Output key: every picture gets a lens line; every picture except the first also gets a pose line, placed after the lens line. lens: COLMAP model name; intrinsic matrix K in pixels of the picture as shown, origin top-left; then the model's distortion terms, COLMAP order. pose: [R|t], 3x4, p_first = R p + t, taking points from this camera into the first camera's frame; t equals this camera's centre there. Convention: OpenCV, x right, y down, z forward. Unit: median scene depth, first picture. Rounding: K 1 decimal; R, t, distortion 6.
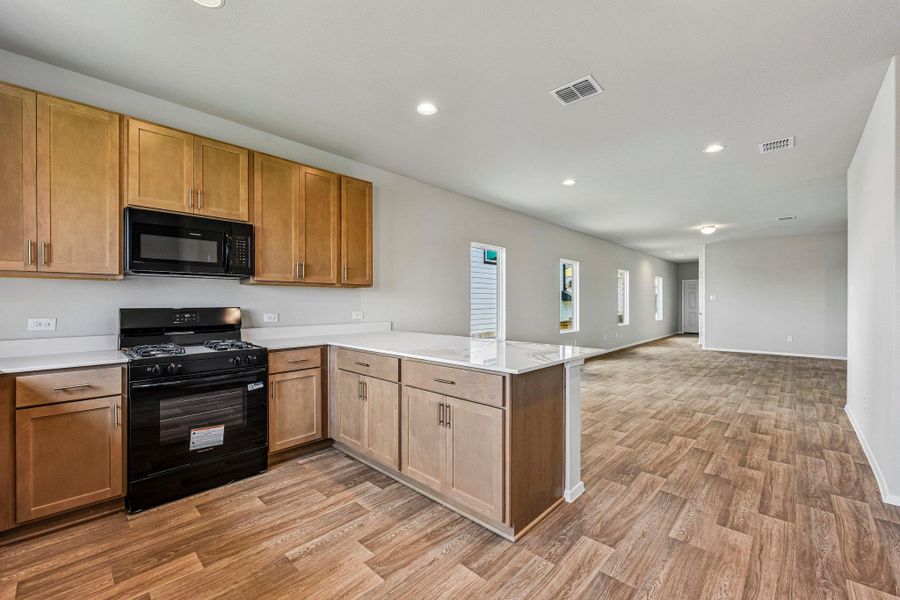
lens RADIAL K [[374.7, 0, 450.0], [0, 374.7, 300.0], [0, 0, 1]] dist [-0.001973, -0.000412]
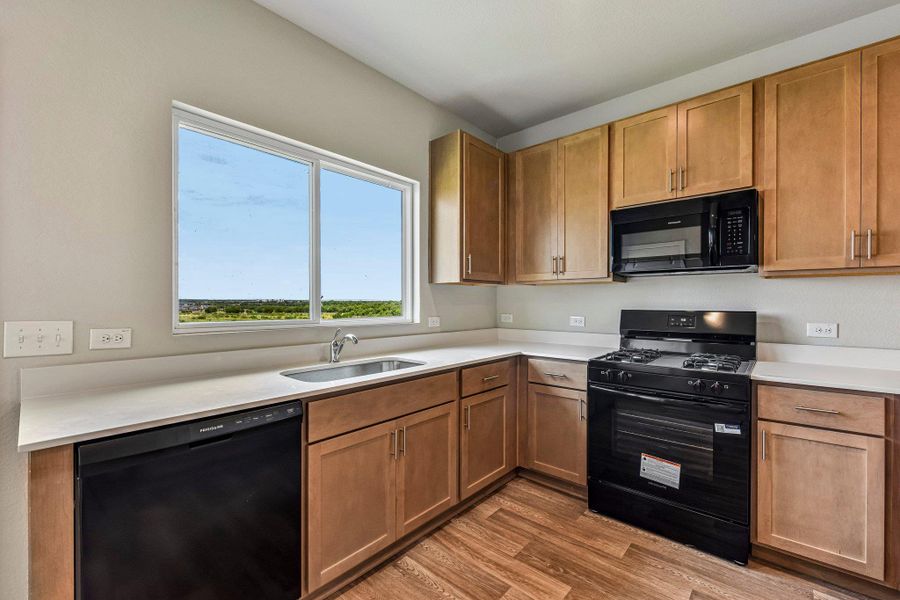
lens RADIAL K [[374.7, 0, 450.0], [0, 374.7, 300.0], [0, 0, 1]] dist [-0.001973, -0.000412]
pose [[0.047590, -0.000378, -0.998867, 0.143297], [0.007476, 0.999972, -0.000023, -0.007349], [0.998839, -0.007467, 0.047591, 0.512268]]
